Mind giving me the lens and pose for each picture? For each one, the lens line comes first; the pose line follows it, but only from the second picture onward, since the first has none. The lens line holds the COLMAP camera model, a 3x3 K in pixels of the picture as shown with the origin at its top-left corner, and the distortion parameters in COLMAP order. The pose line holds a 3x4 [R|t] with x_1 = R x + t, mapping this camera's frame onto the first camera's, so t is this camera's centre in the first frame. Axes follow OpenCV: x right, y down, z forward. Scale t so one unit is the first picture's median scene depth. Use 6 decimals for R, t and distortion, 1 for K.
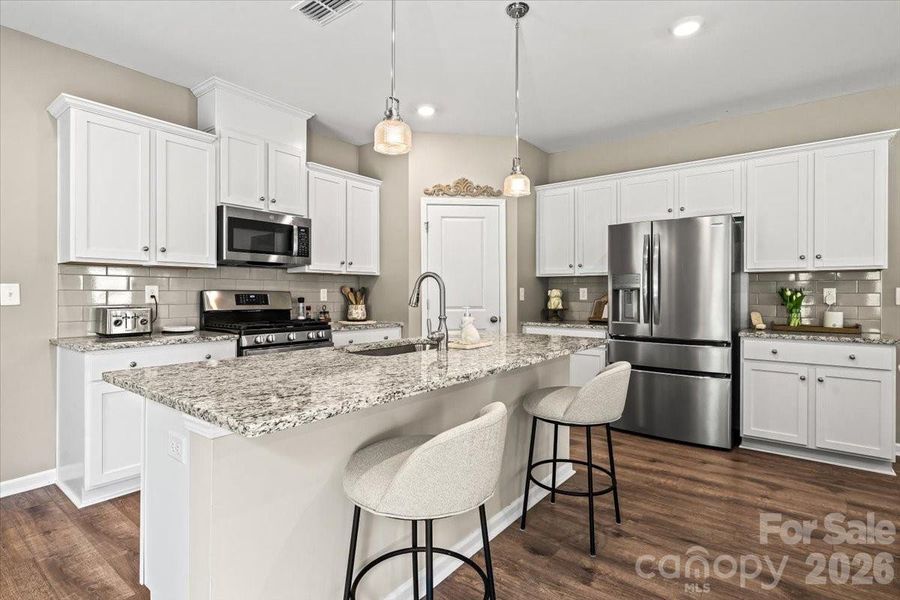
lens RADIAL K [[445.8, 0, 446.5], [0, 445.8, 295.6], [0, 0, 1]] dist [0.001049, 0.000142]
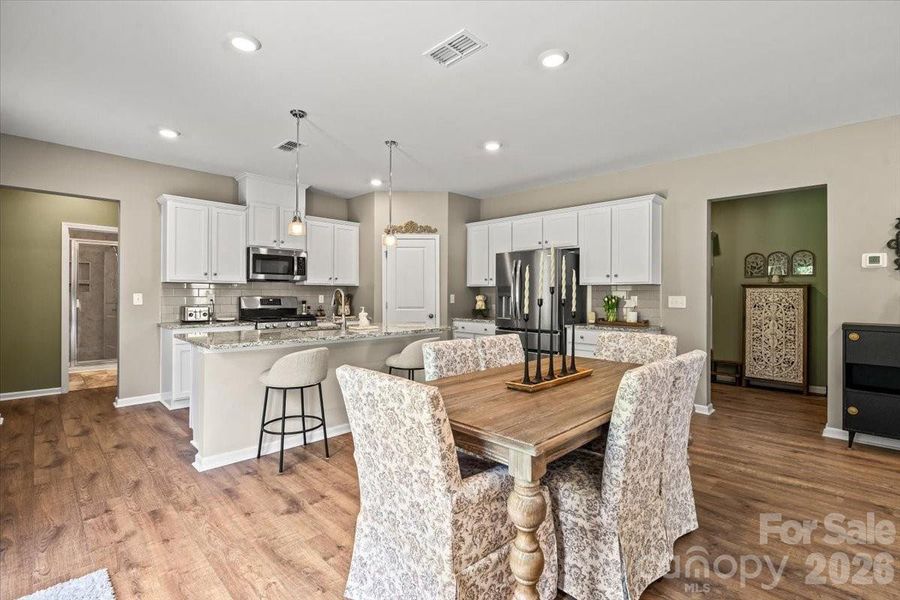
lens RADIAL K [[412.1, 0, 451.9], [0, 412.1, 296.1], [0, 0, 1]] dist [-0.001320, -0.000306]
pose [[0.992642, 0.001942, -0.121072, 0.400020], [-0.002233, 0.999995, -0.002267, -0.010613], [0.121067, 0.002521, 0.992641, -0.412783]]
